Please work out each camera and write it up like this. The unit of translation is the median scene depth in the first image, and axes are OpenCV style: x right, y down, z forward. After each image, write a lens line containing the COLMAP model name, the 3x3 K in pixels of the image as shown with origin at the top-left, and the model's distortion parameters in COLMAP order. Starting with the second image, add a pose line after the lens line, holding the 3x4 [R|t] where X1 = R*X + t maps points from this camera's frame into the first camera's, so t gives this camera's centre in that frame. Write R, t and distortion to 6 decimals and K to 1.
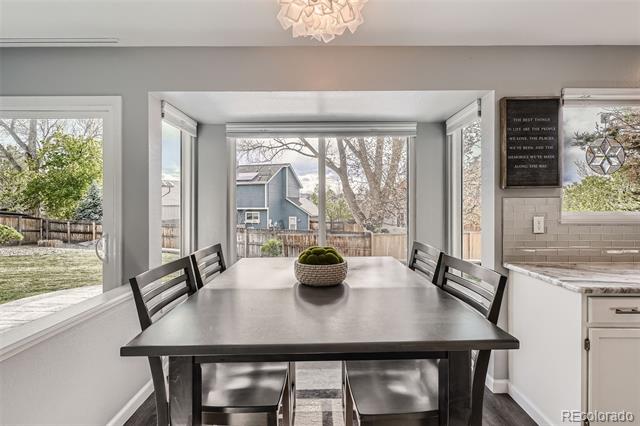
lens RADIAL K [[311.1, 0, 320.5], [0, 311.1, 208.9], [0, 0, 1]] dist [-0.000353, -0.000089]
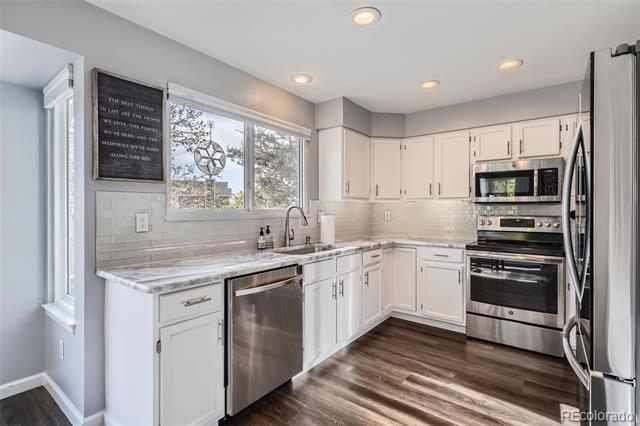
lens RADIAL K [[311.1, 0, 320.5], [0, 311.1, 208.9], [0, 0, 1]] dist [-0.000353, -0.000089]
pose [[0.600985, 0.003834, 0.799251, 0.289343], [0.006771, 0.999928, -0.009887, 0.024606], [-0.799231, 0.011354, 0.600916, 0.033673]]
